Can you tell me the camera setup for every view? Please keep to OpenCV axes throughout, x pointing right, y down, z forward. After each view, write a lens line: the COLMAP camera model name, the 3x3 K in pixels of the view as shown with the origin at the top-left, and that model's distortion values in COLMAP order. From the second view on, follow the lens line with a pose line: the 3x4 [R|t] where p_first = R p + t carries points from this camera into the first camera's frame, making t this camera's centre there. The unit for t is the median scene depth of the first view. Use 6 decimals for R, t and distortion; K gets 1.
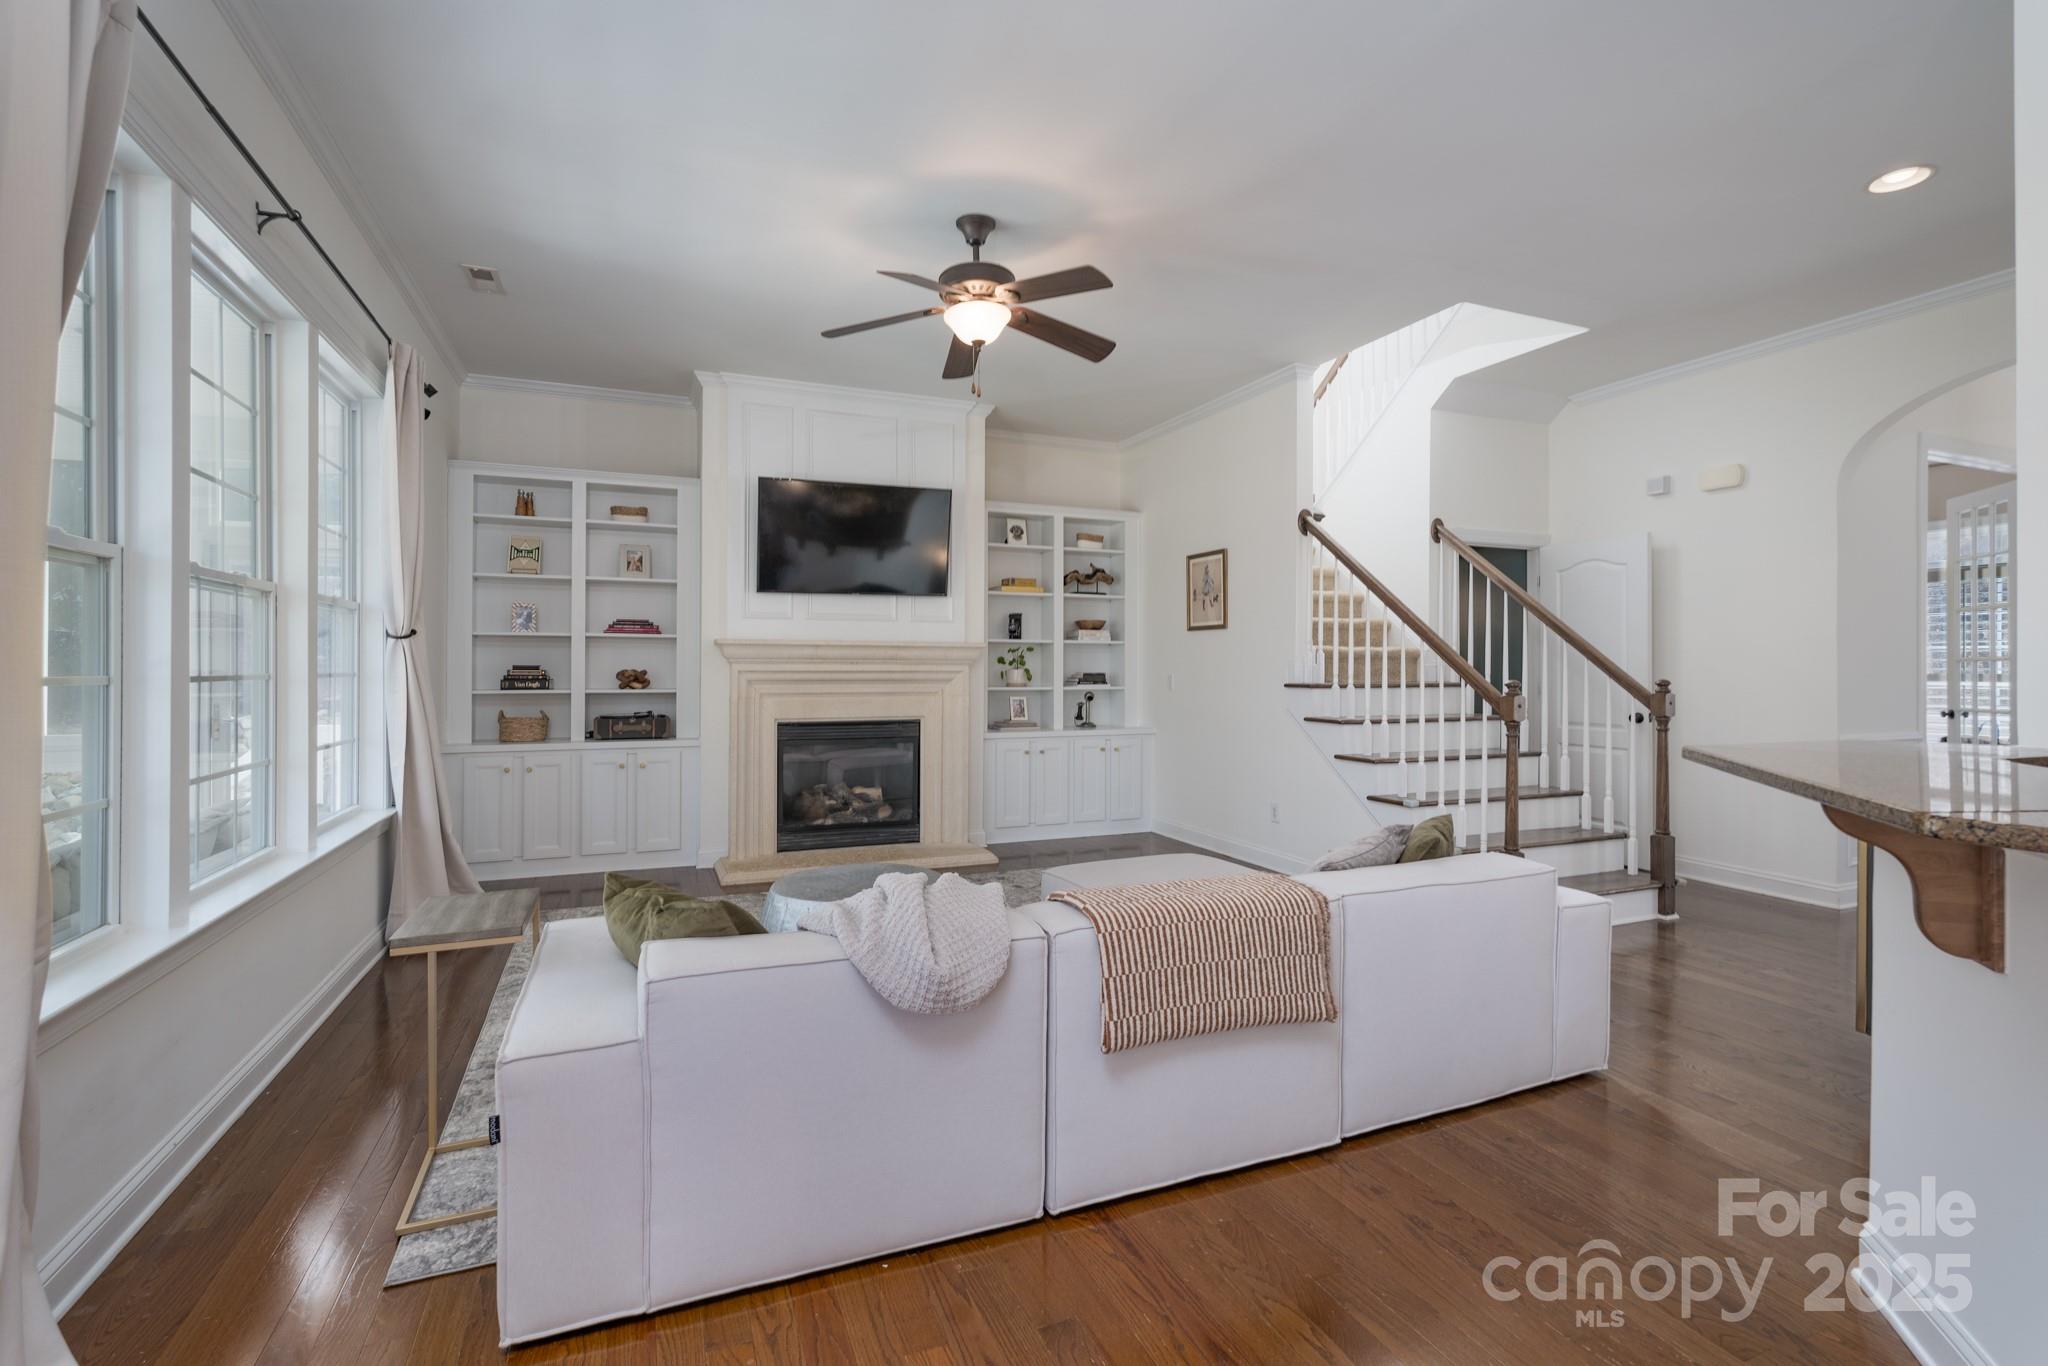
lens RADIAL K [[922.5, 0, 1018.7], [0, 922.5, 668.4], [0, 0, 1]] dist [-0.004352, 0.000625]
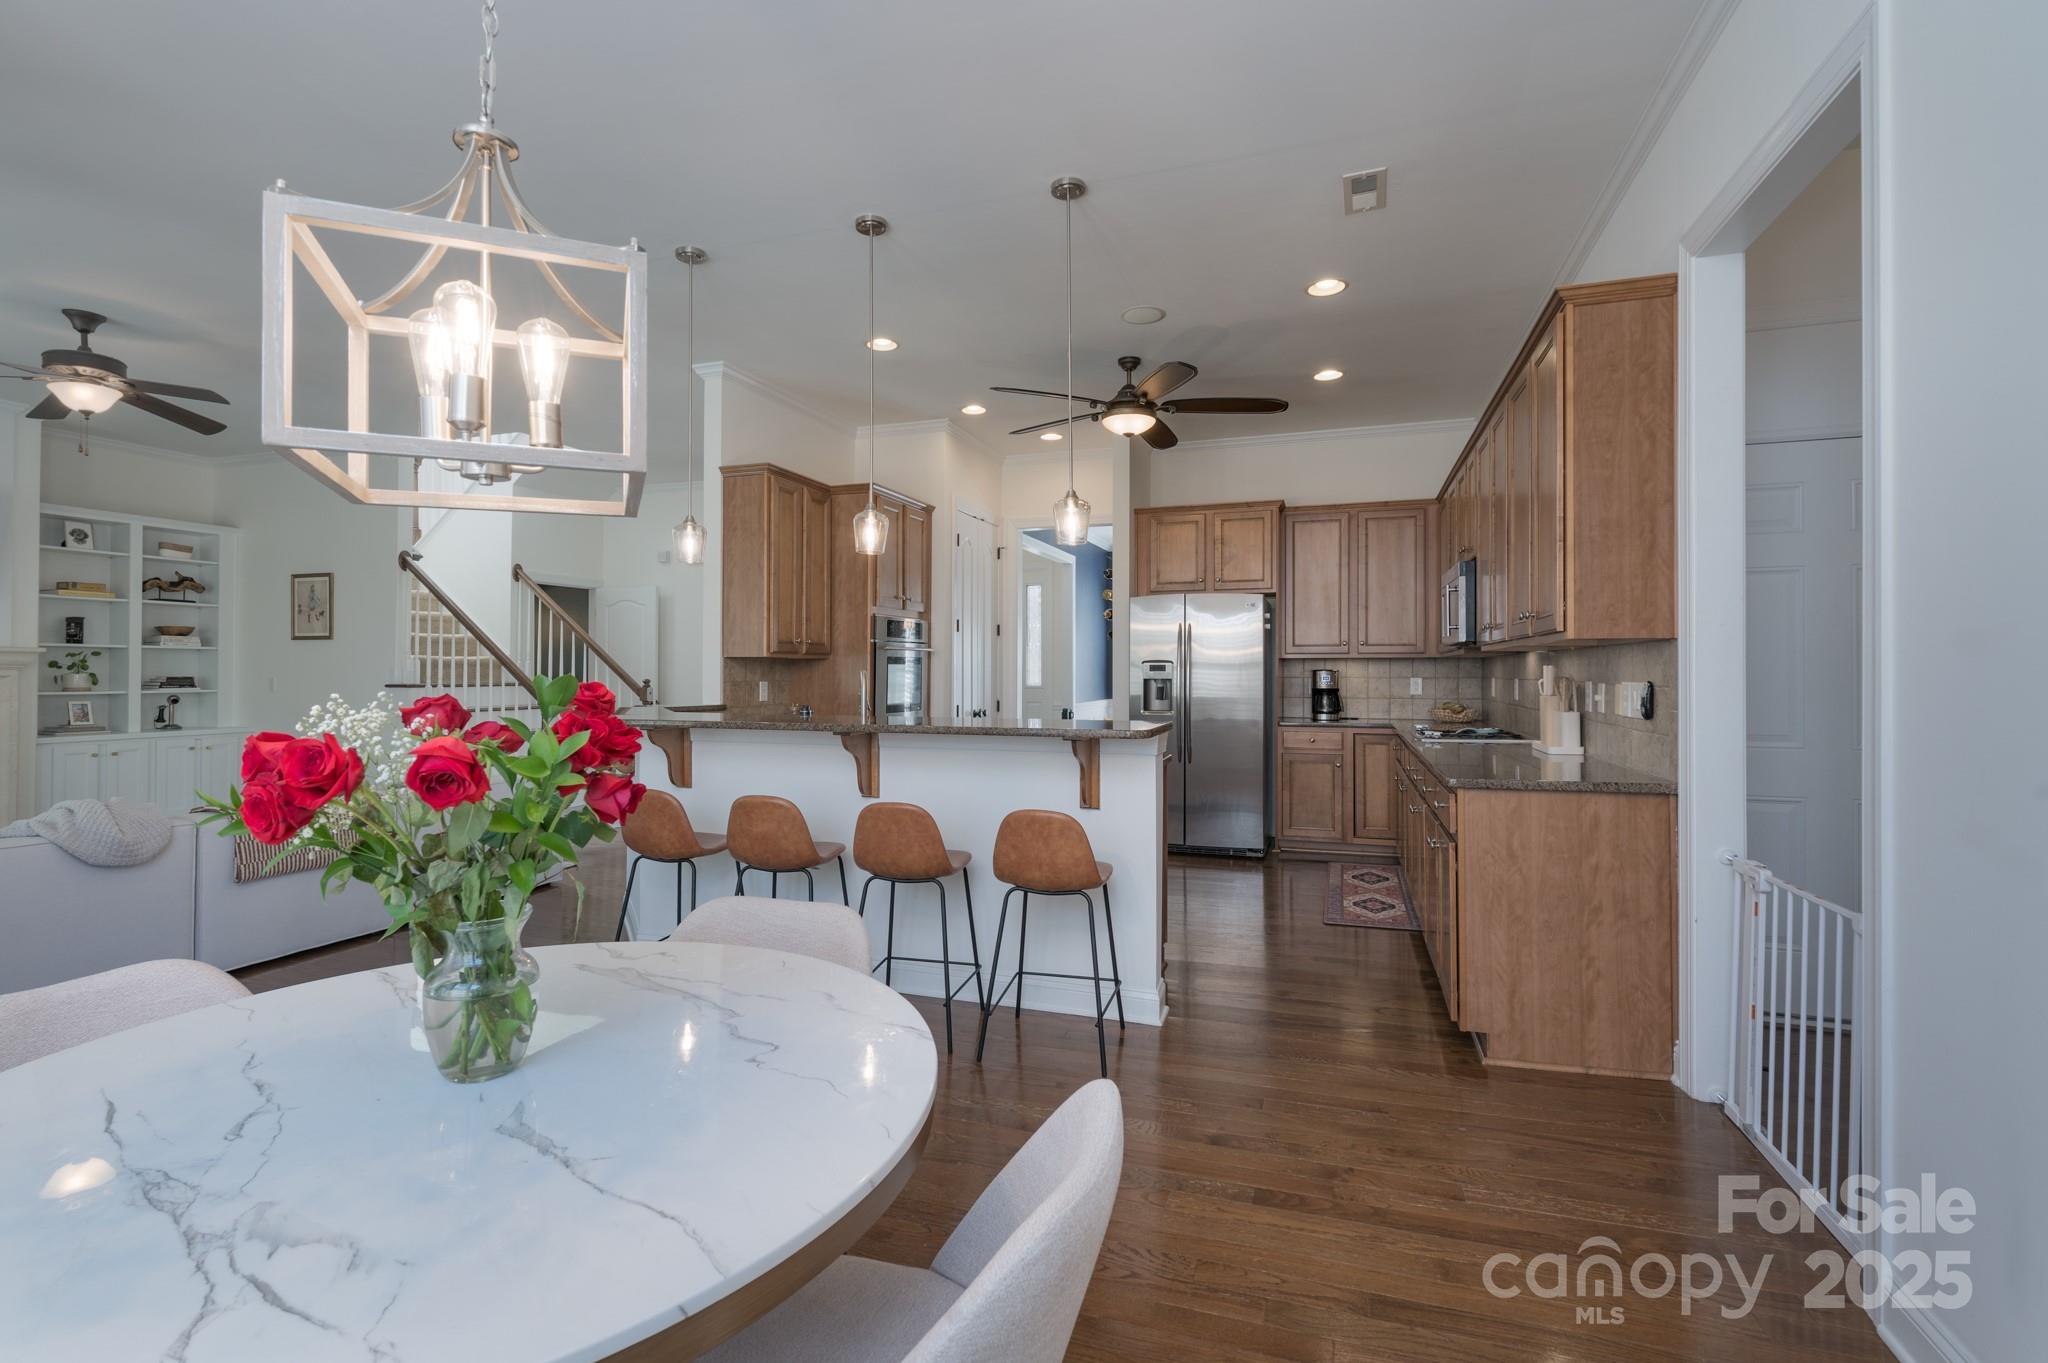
lens RADIAL K [[922.5, 0, 1011.5], [0, 922.5, 660.0], [0, 0, 1]] dist [-0.004352, 0.000625]
pose [[0.662158, 0.007092, 0.749331, -0.078259], [0.000807, 0.999948, -0.010178, -0.002762], [-0.749364, 0.007344, 0.662118, -0.411969]]
